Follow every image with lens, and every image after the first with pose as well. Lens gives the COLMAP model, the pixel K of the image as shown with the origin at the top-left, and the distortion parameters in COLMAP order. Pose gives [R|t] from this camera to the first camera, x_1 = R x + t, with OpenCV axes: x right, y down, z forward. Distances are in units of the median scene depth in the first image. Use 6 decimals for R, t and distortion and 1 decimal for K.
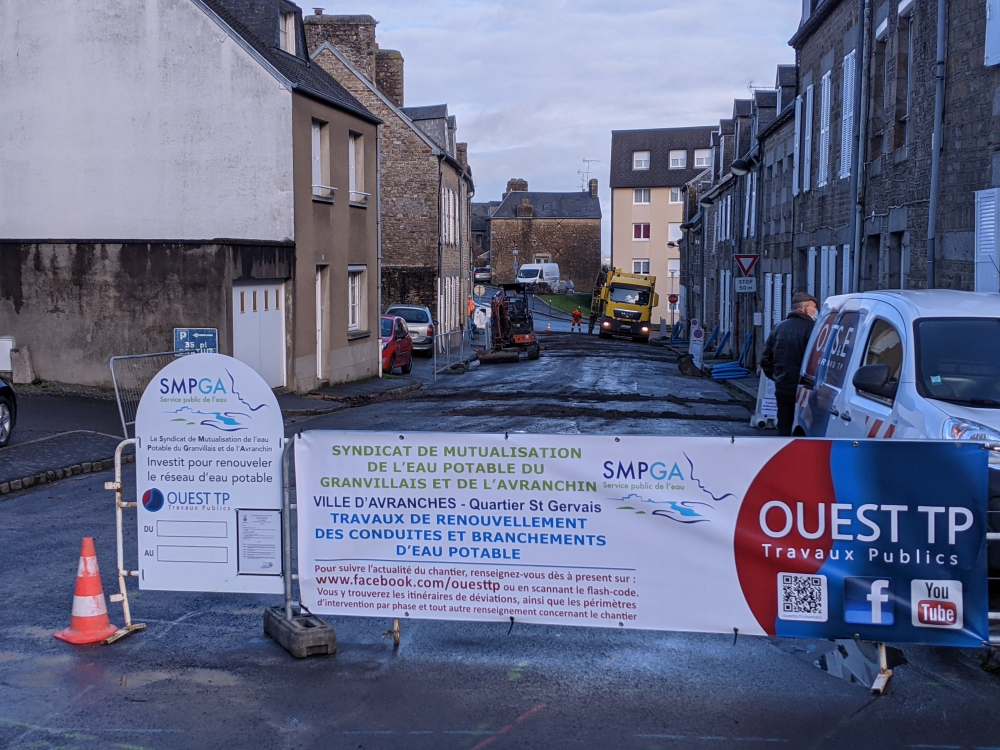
lens RADIAL K [[1450.4, 0, 499.2], [0, 1450.4, 371.5], [0, 0, 1]] dist [0.181304, 0.000000]
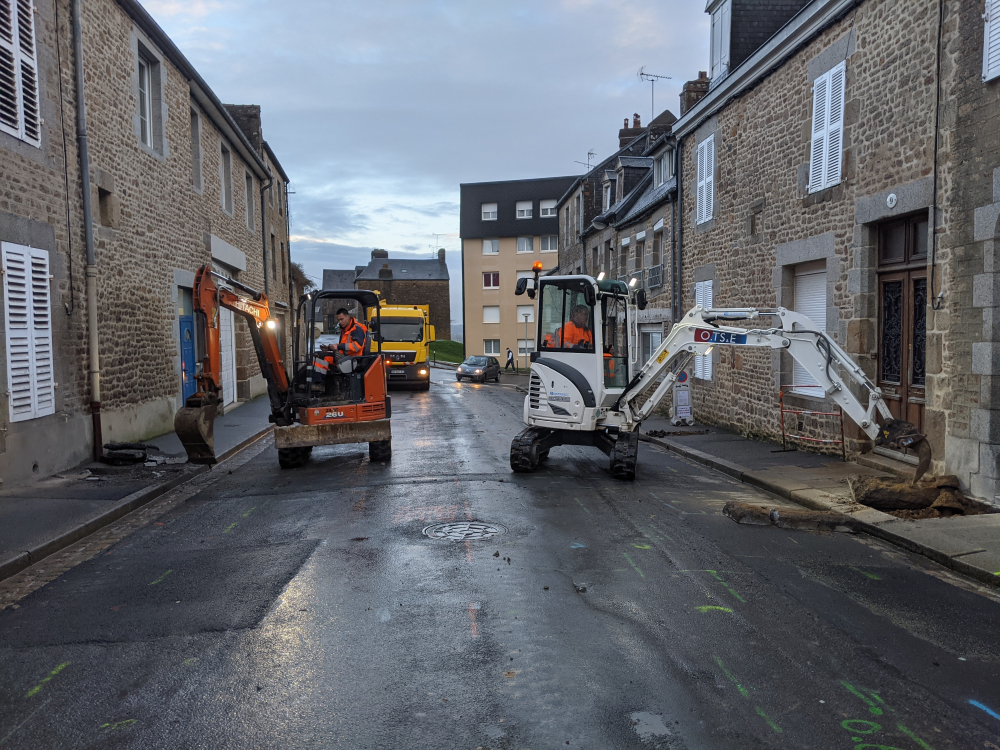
lens RADIAL K [[788.3, 0, 506.2], [0, 788.3, 406.0], [0, 0, 1]] dist [0.053129, -0.080192]
pose [[0.988864, -0.021205, 0.147303, 0.022525], [0.017973, 0.999568, 0.023240, -0.017971], [-0.147732, -0.020334, 0.988818, 0.430534]]
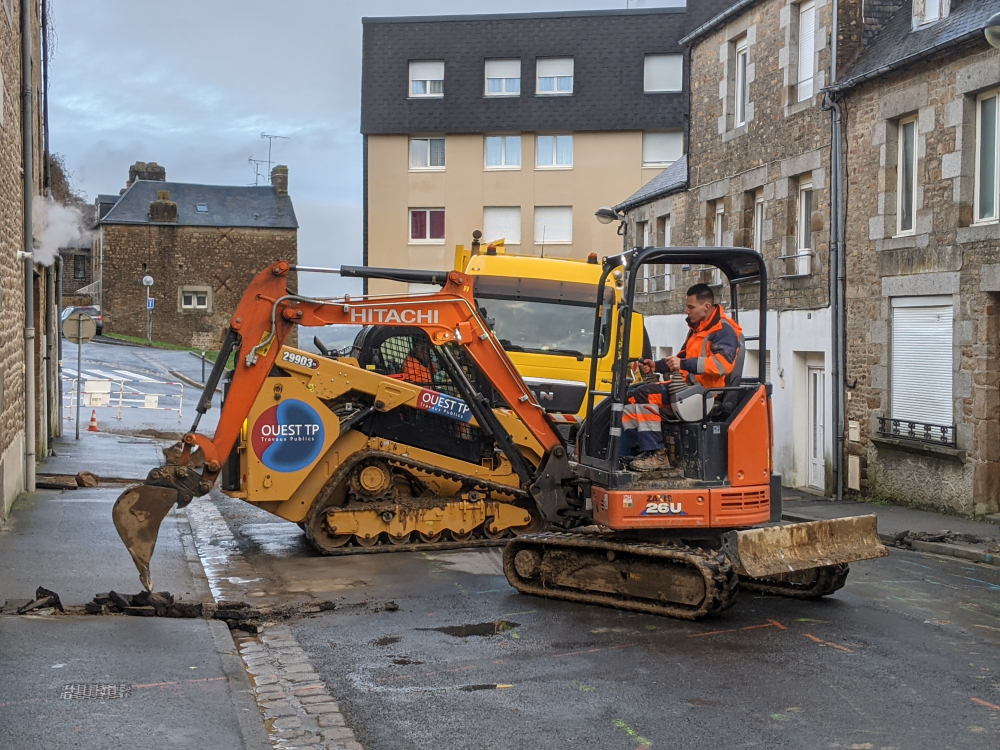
lens RADIAL K [[1450.4, 0, 505.3], [0, 1450.4, 377.6], [0, 0, 1]] dist [0.181304, 0.000000]
pose [[0.964552, -0.001328, 0.263889, -0.006907], [0.013060, 0.999002, -0.042711, -0.022809], [-0.263569, 0.044643, 0.963607, 0.518509]]
